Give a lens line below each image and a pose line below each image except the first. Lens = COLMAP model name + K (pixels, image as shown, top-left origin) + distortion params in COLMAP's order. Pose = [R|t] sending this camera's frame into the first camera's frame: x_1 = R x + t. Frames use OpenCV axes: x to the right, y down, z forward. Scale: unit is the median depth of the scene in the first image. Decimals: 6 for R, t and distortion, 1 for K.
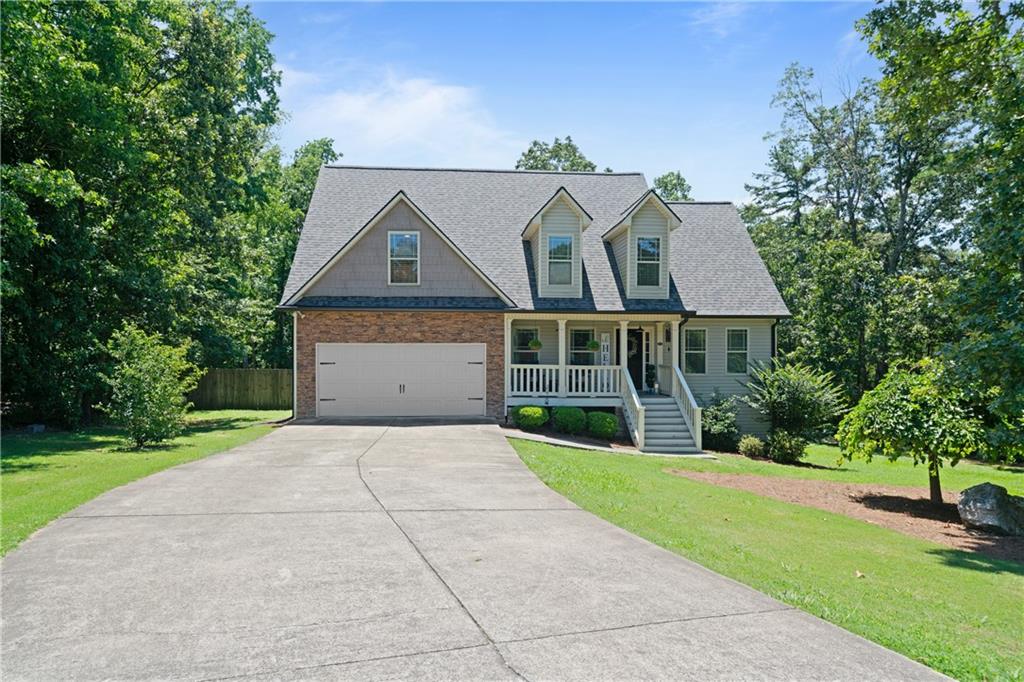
lens RADIAL K [[708.6, 0, 512.0], [0, 708.6, 341.0], [0, 0, 1]] dist [0.004643, 0.002927]
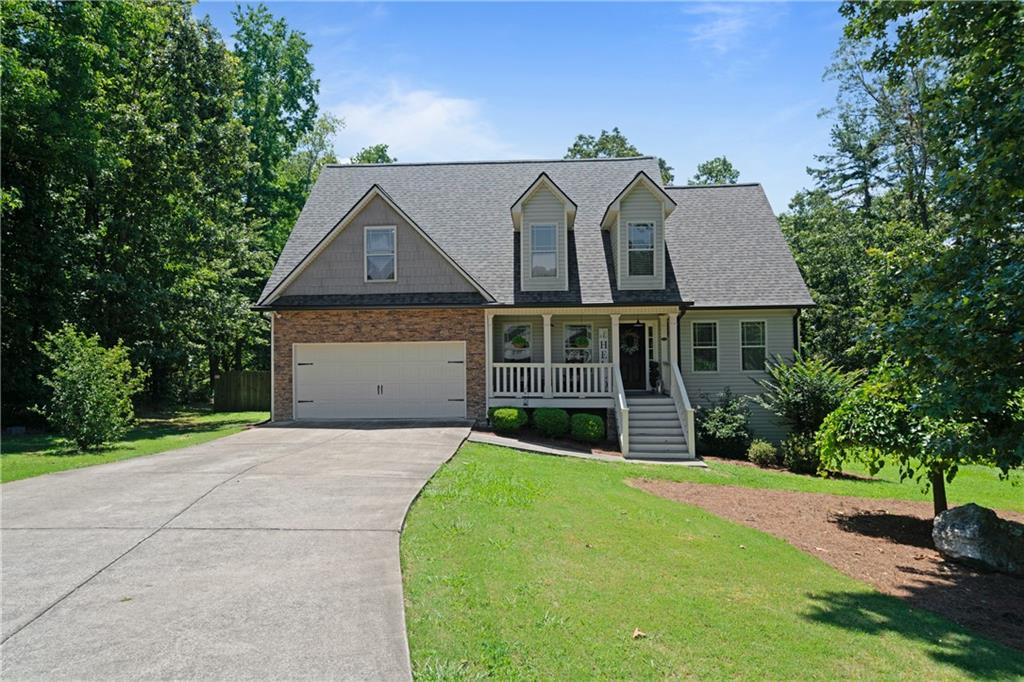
lens RADIAL K [[703.7, 0, 510.1], [0, 703.7, 324.4], [0, 0, 1]] dist [0.005658, 0.000901]
pose [[0.989582, -0.018710, -0.142751, 0.155399], [0.014994, 0.999521, -0.027062, 0.007257], [0.143189, 0.024640, 0.989389, 0.079426]]
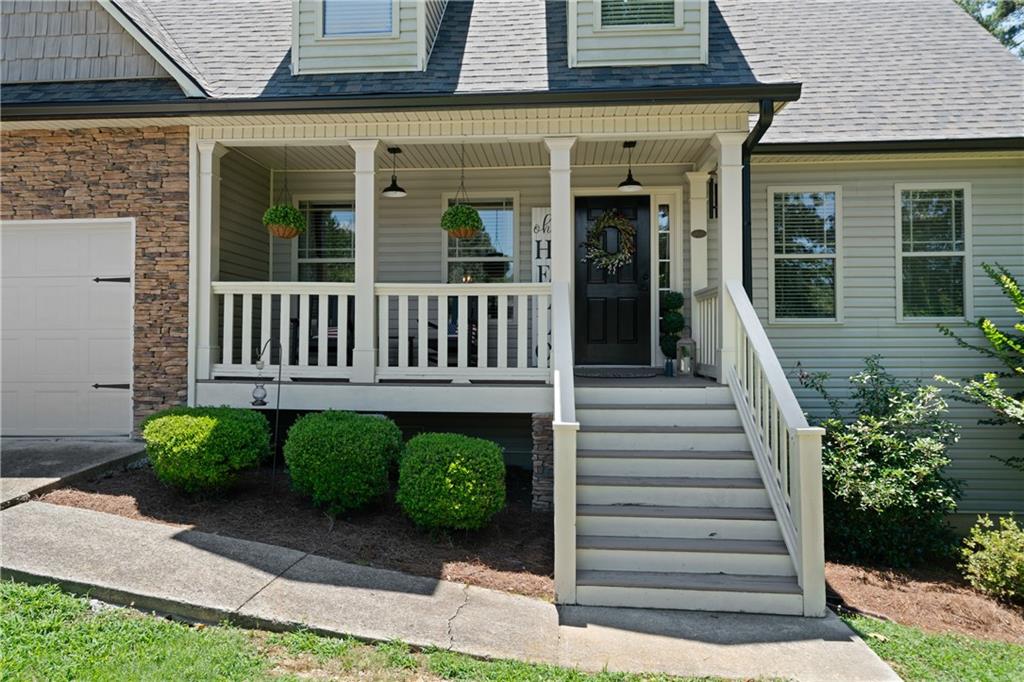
lens RADIAL K [[706.9, 0, 513.4], [0, 706.9, 315.3], [0, 0, 1]] dist [0.002192, 0.000618]
pose [[0.987181, -0.008814, -0.159360, 0.189664], [0.005178, 0.999717, -0.023220, 0.057018], [0.159519, 0.022097, 0.986947, 0.698003]]
